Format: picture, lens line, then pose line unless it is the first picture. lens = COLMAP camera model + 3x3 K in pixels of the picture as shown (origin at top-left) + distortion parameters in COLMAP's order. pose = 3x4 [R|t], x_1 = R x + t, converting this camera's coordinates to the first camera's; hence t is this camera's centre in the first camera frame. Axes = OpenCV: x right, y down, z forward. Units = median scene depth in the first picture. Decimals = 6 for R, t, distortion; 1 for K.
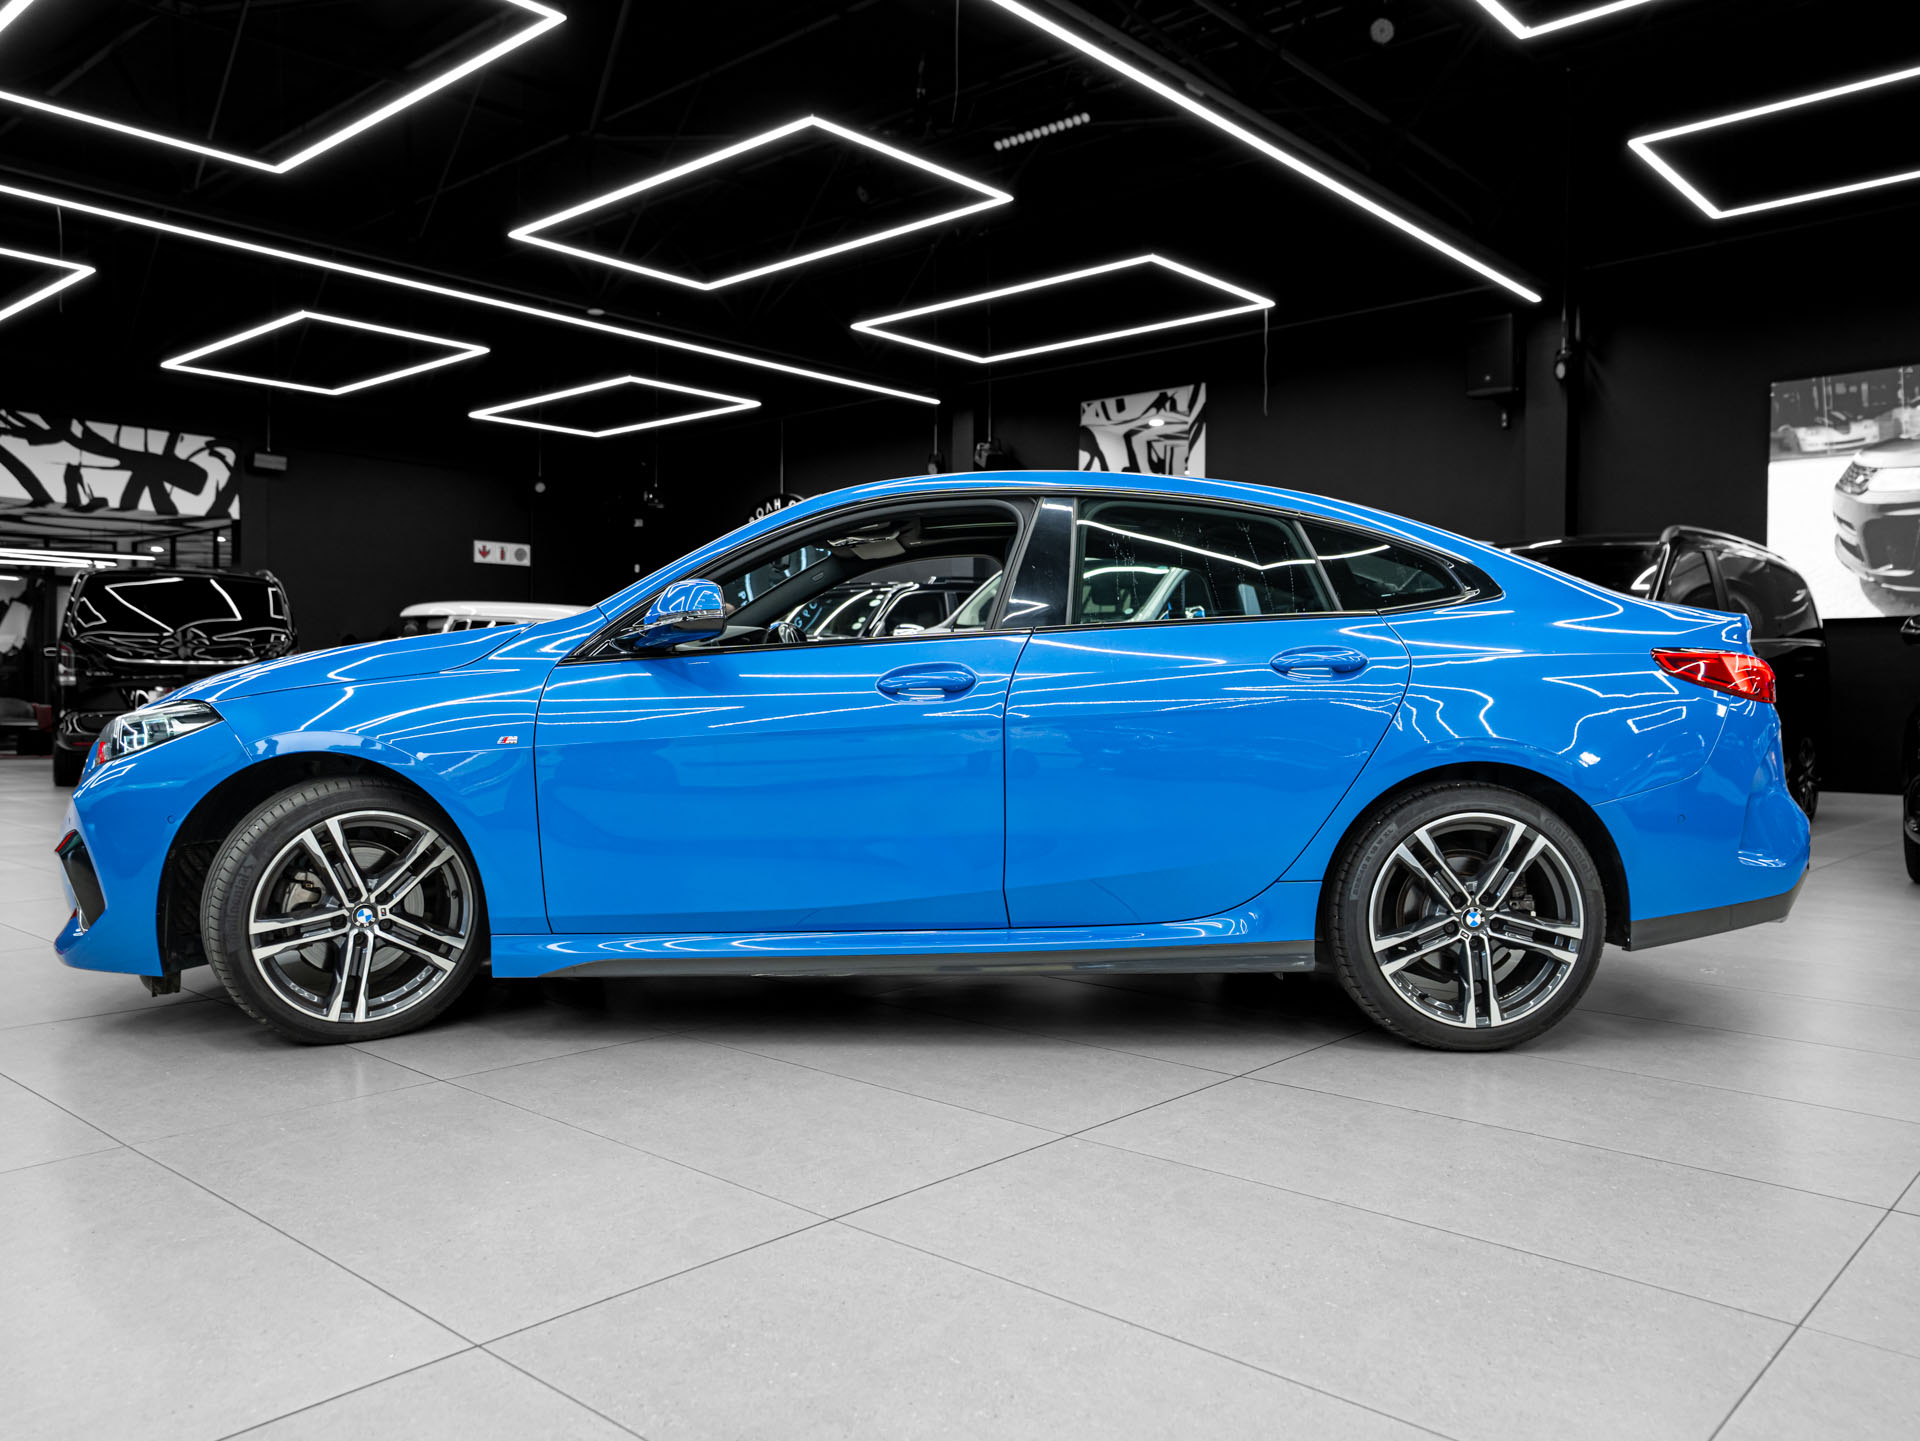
lens RADIAL K [[1458.4, 0, 951.4], [0, 1458.4, 720.9], [0, 0, 1]] dist [-0.019892, 0.065467]
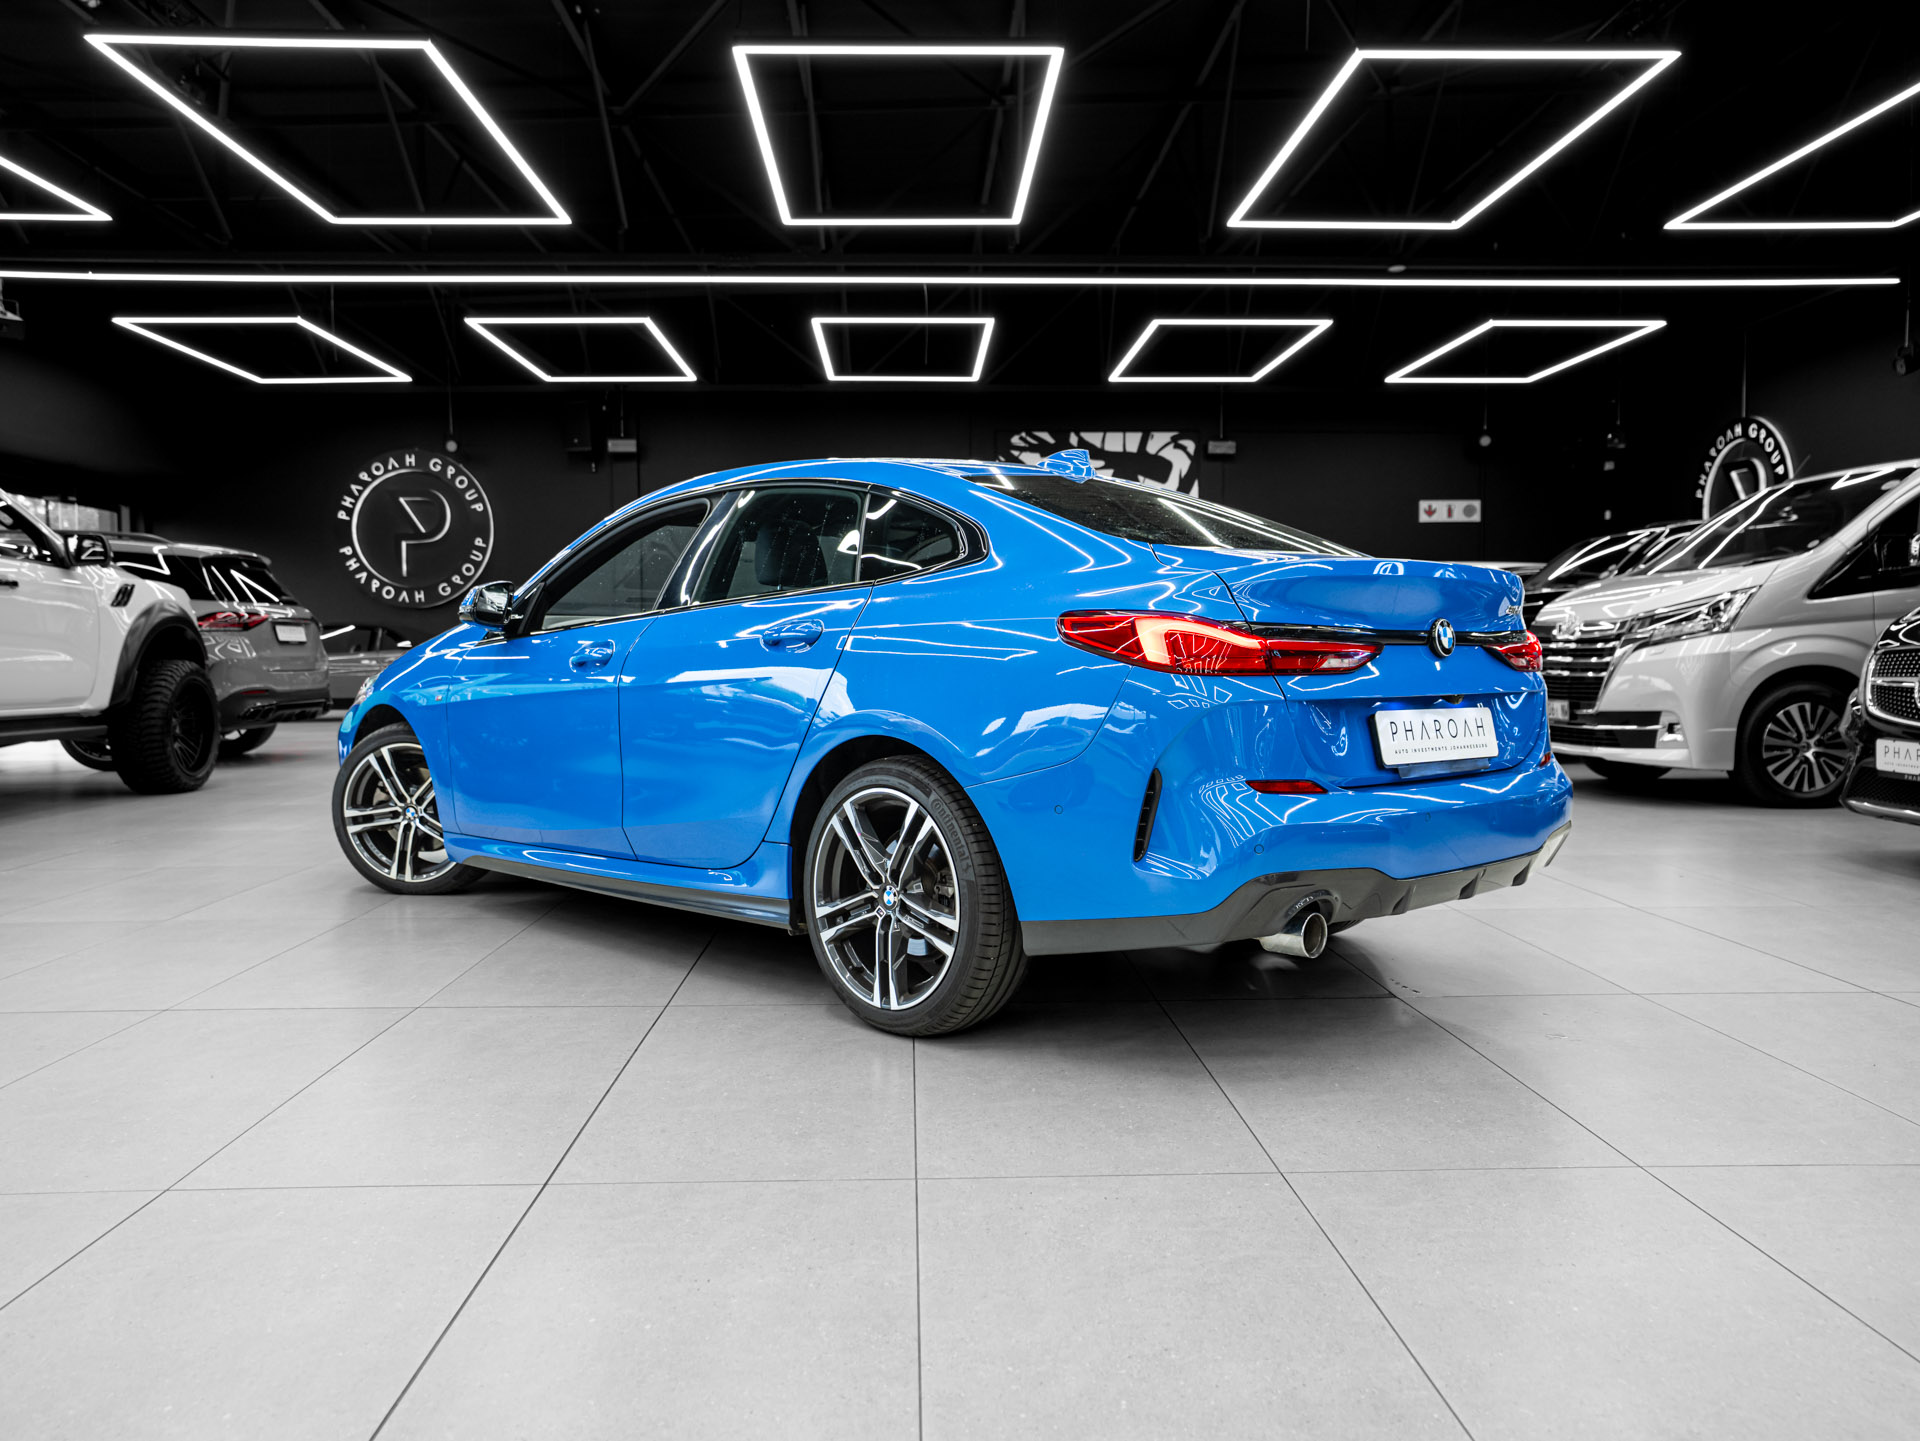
lens RADIAL K [[1464.8, 0, 962.0], [0, 1464.8, 704.8], [0, 0, 1]] dist [0.010275, 0.006702]
pose [[0.693055, 0.019045, -0.720633, 0.296454], [-0.005031, 0.999754, 0.021583, -0.003792], [0.720867, -0.011332, 0.692981, 0.096861]]
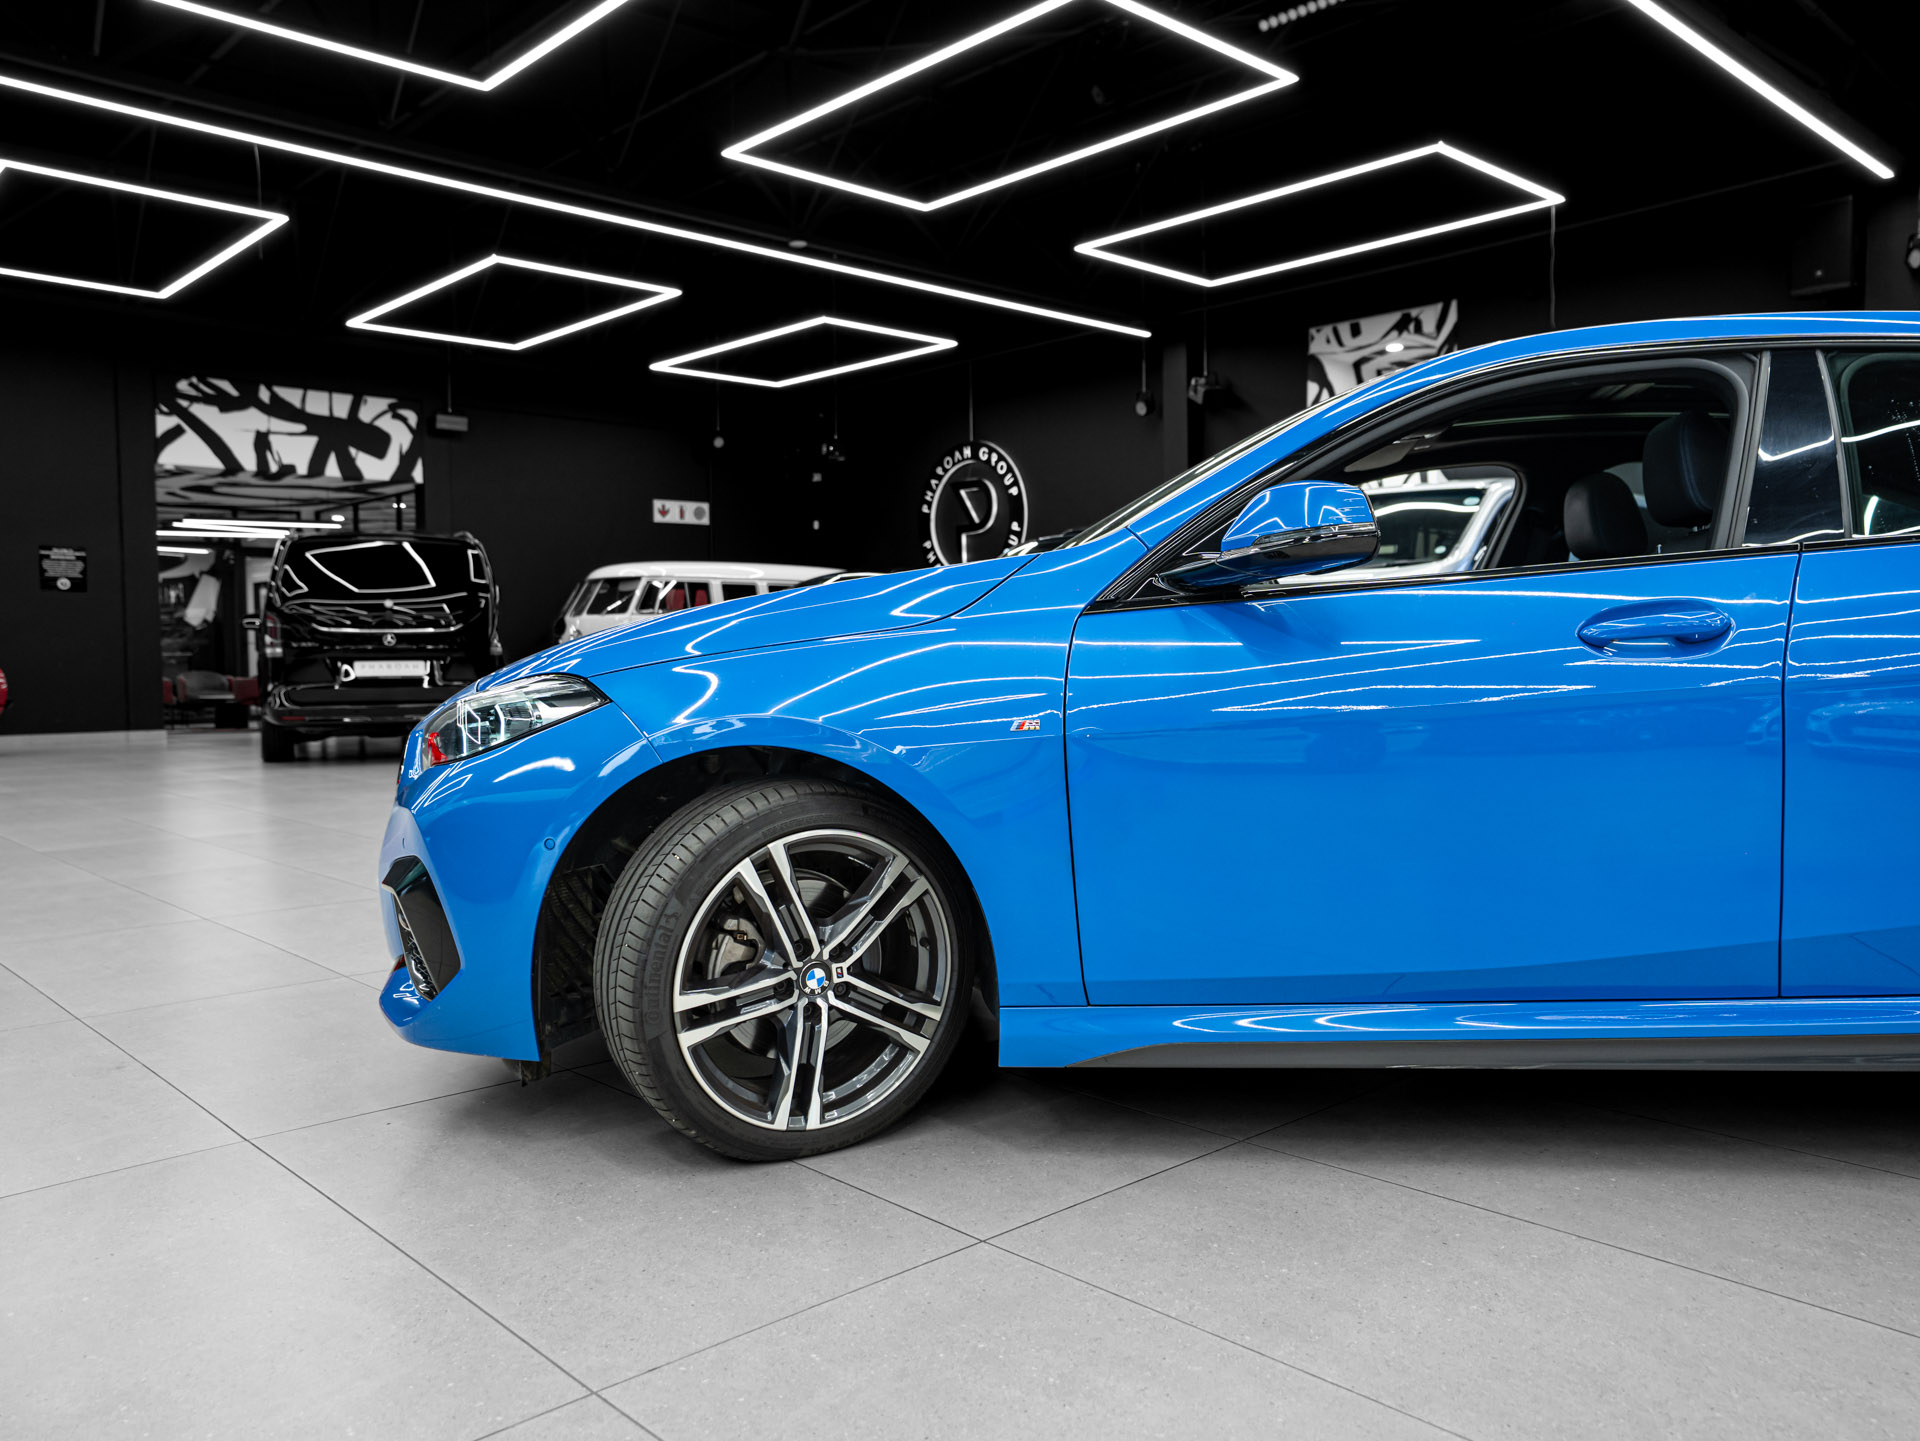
lens RADIAL K [[1450.0, 0, 959.3], [0, 1450.0, 725.1], [0, 0, 1]] dist [-0.026465, 0.072581]
pose [[0.996454, -0.013898, -0.082979, -0.074527], [0.016589, 0.999356, 0.031827, -0.002415], [0.082483, -0.033091, 0.996043, 0.085816]]
